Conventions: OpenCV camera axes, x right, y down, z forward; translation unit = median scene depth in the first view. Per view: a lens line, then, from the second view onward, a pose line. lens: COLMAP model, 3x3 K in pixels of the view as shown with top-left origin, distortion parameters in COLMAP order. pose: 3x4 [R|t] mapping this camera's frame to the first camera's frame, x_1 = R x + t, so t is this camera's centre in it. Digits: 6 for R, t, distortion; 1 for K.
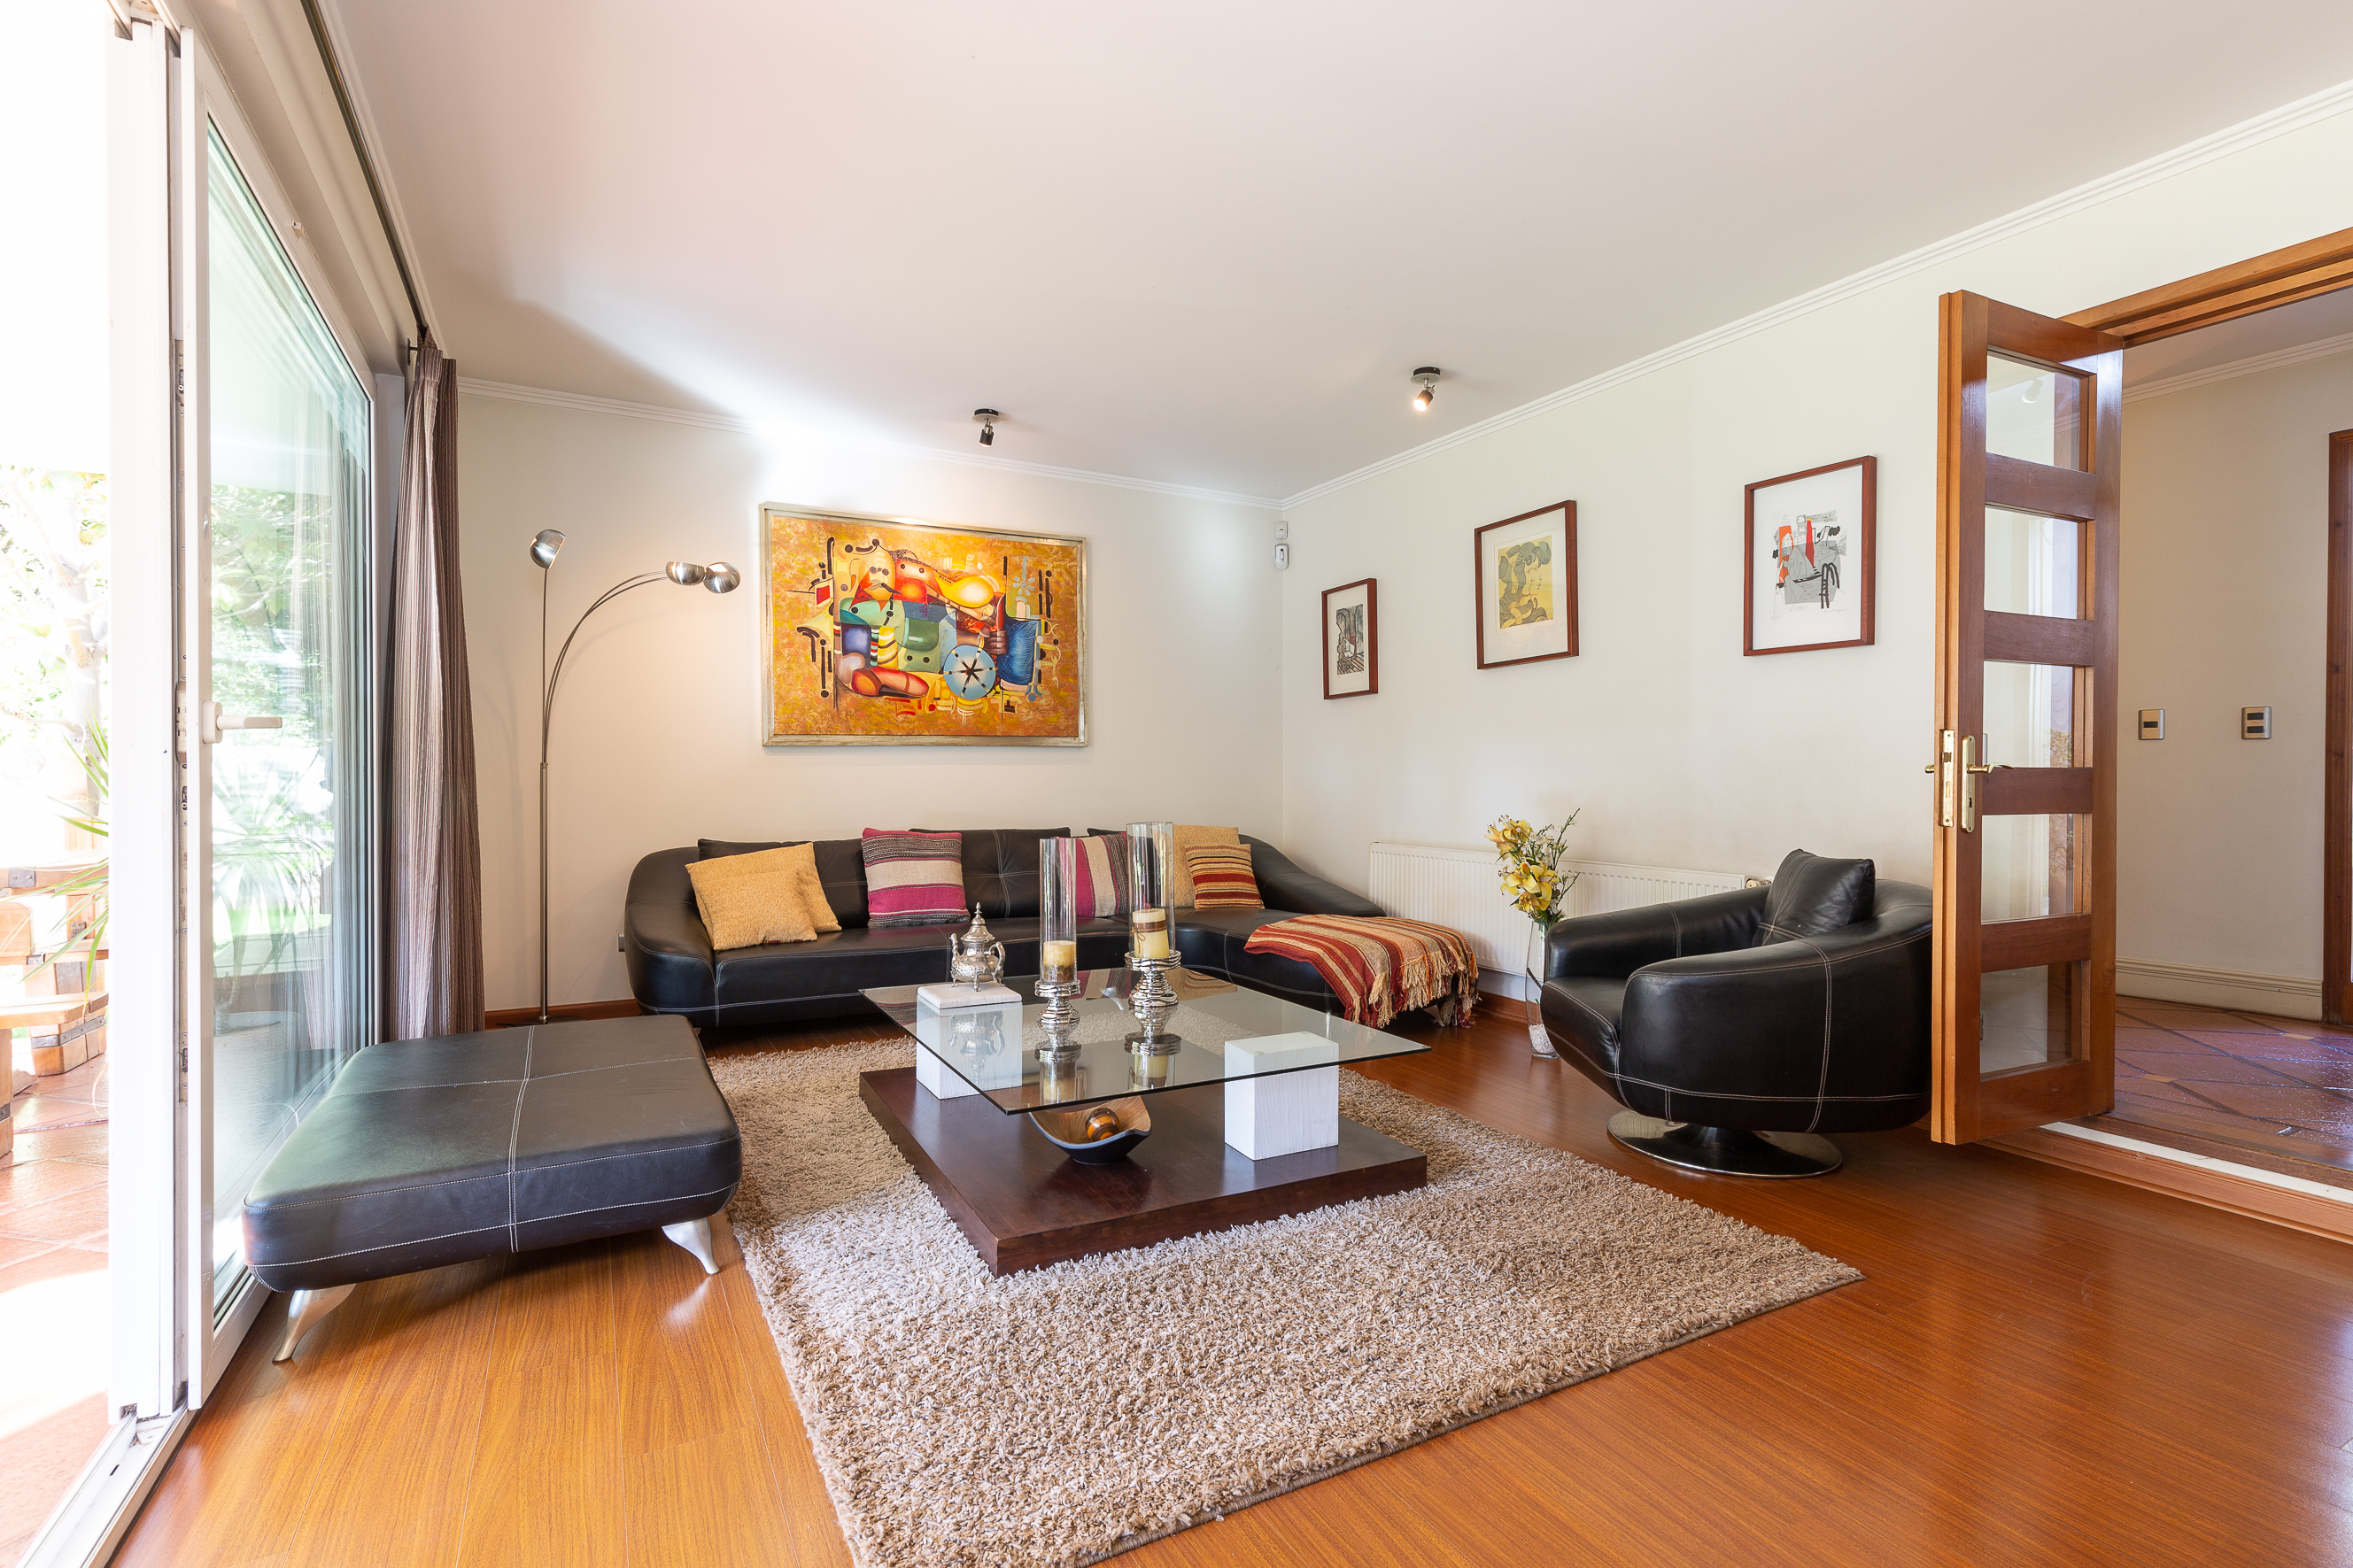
lens RADIAL K [[1066.4, 0, 1194.1], [0, 1066.4, 783.2], [0, 0, 1]] dist [0.002661, -0.000107]
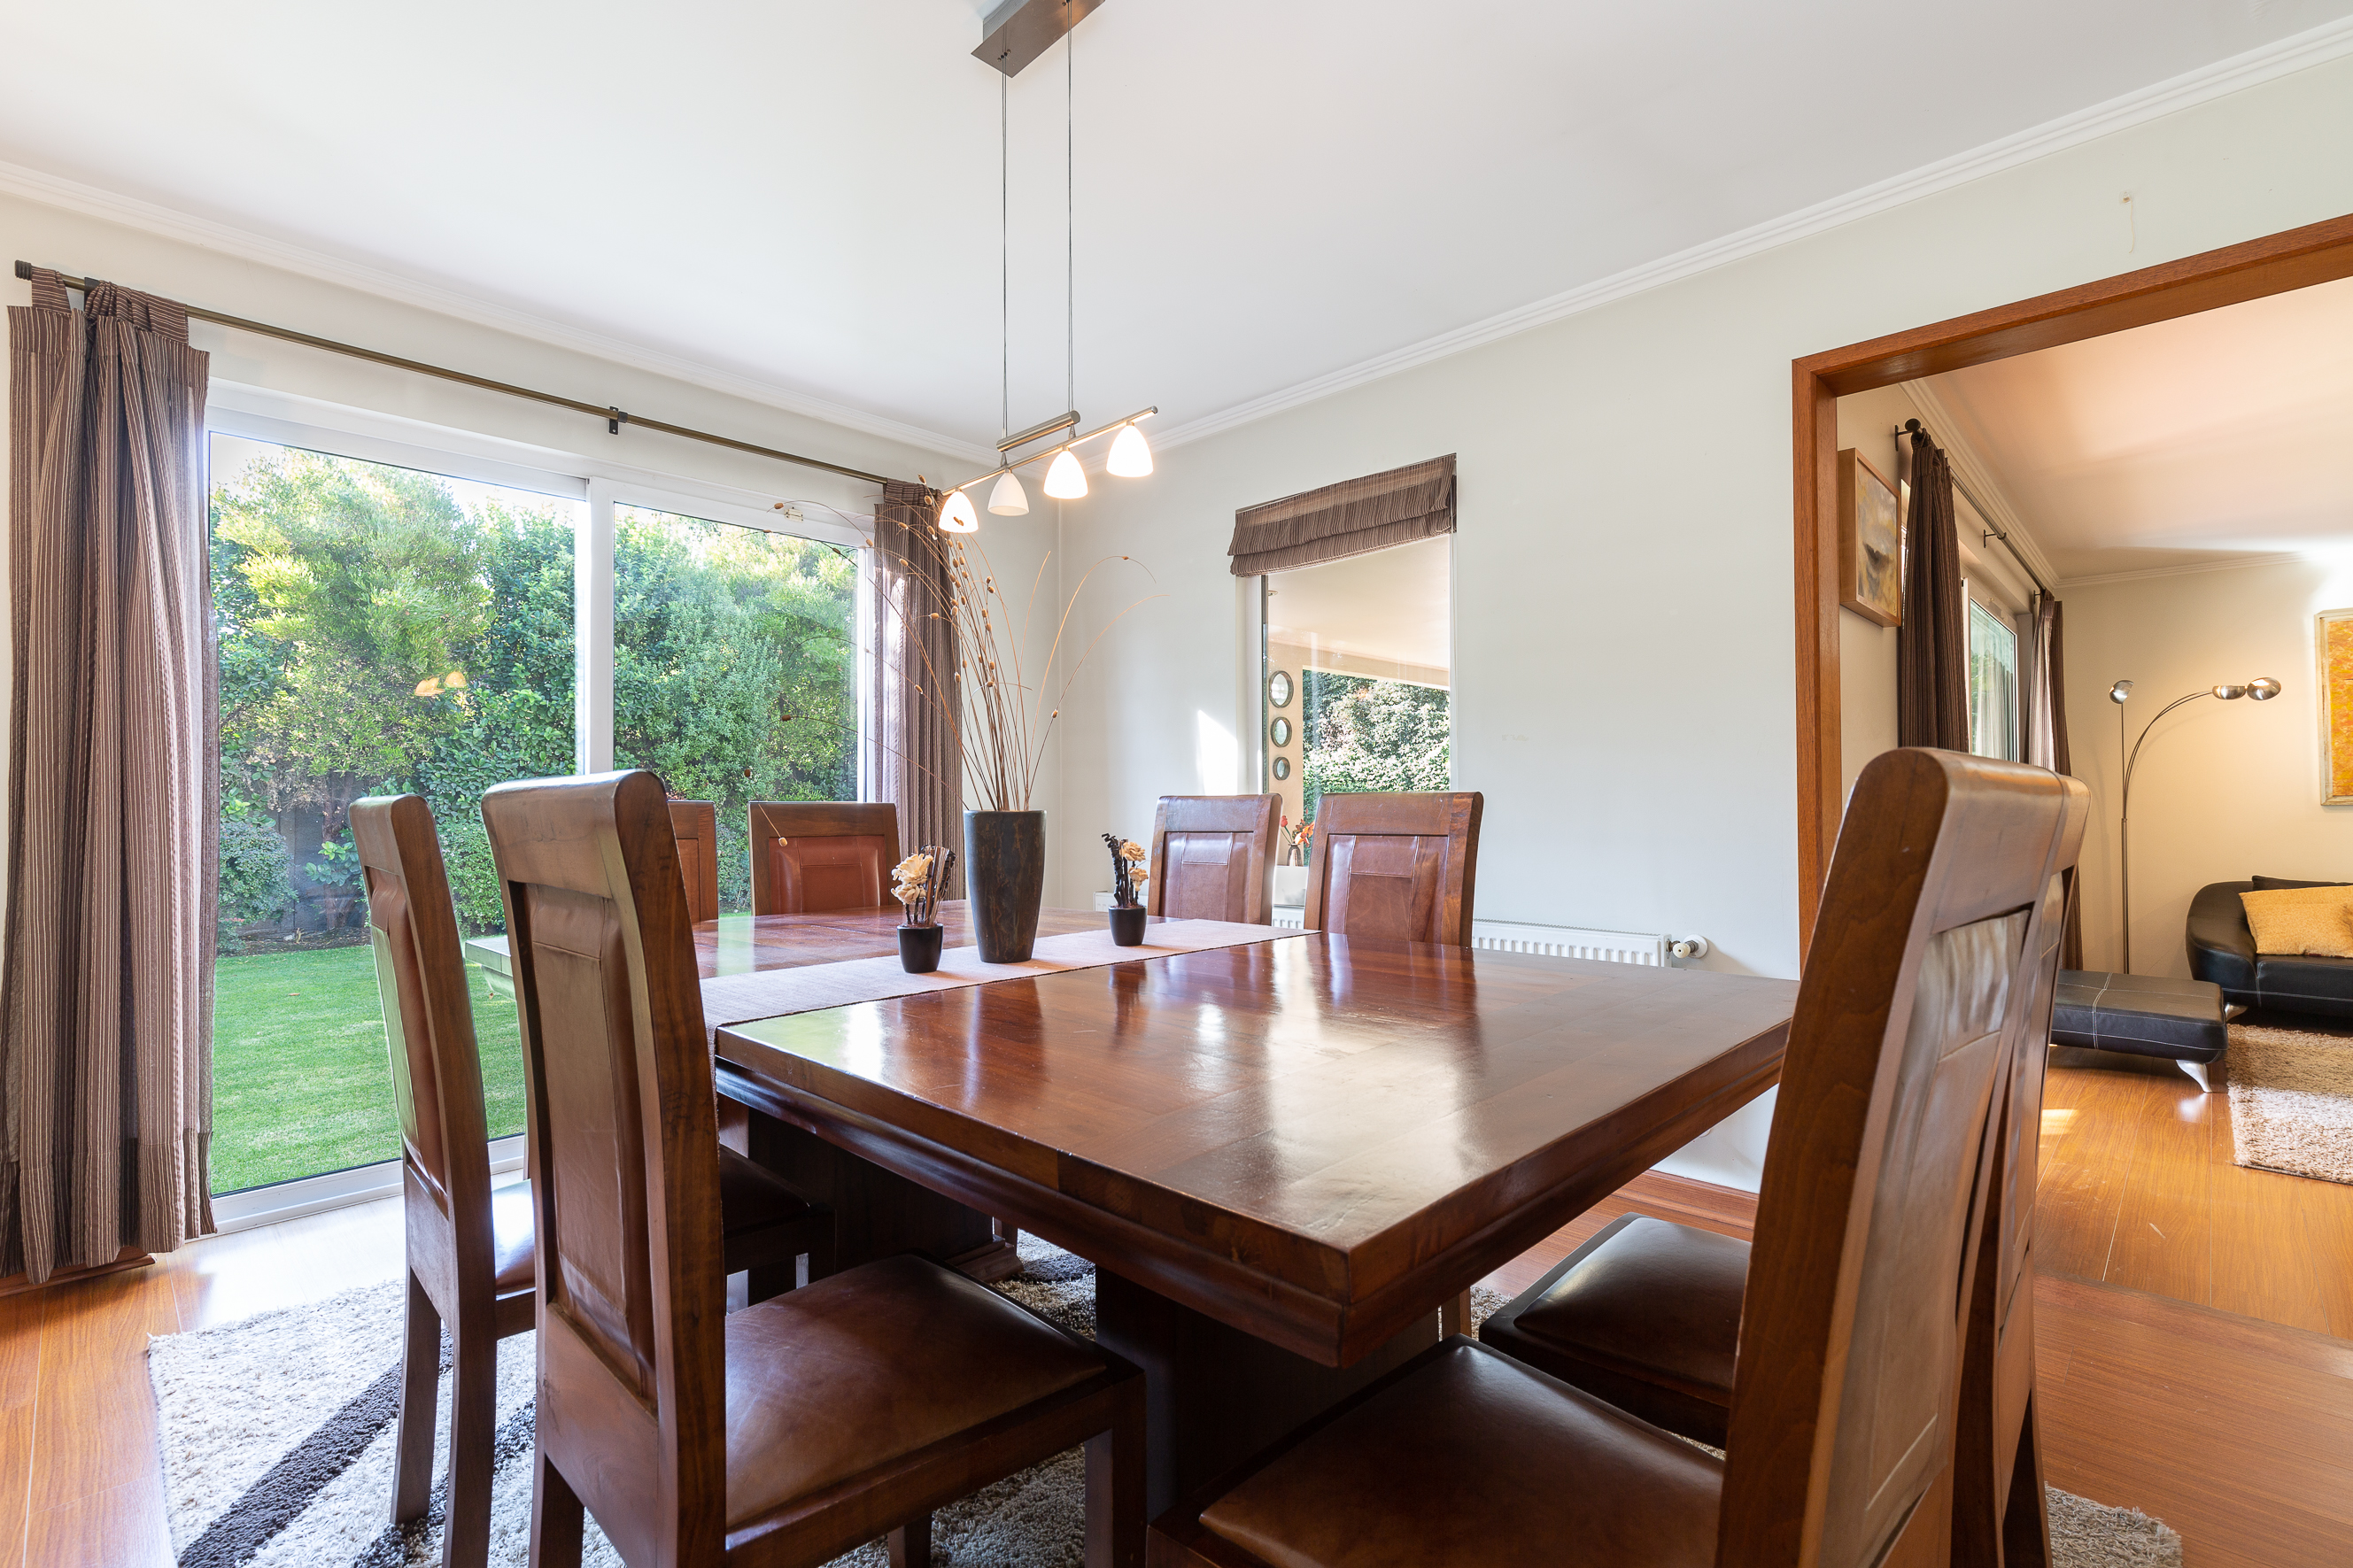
lens RADIAL K [[1066.4, 0, 1194.1], [0, 1066.4, 783.2], [0, 0, 1]] dist [0.002661, -0.000107]
pose [[0.284028, -0.017297, -0.958660, 0.515771], [-0.007256, 0.999770, -0.020189, -0.031340], [0.958789, 0.012690, 0.283837, -0.763042]]
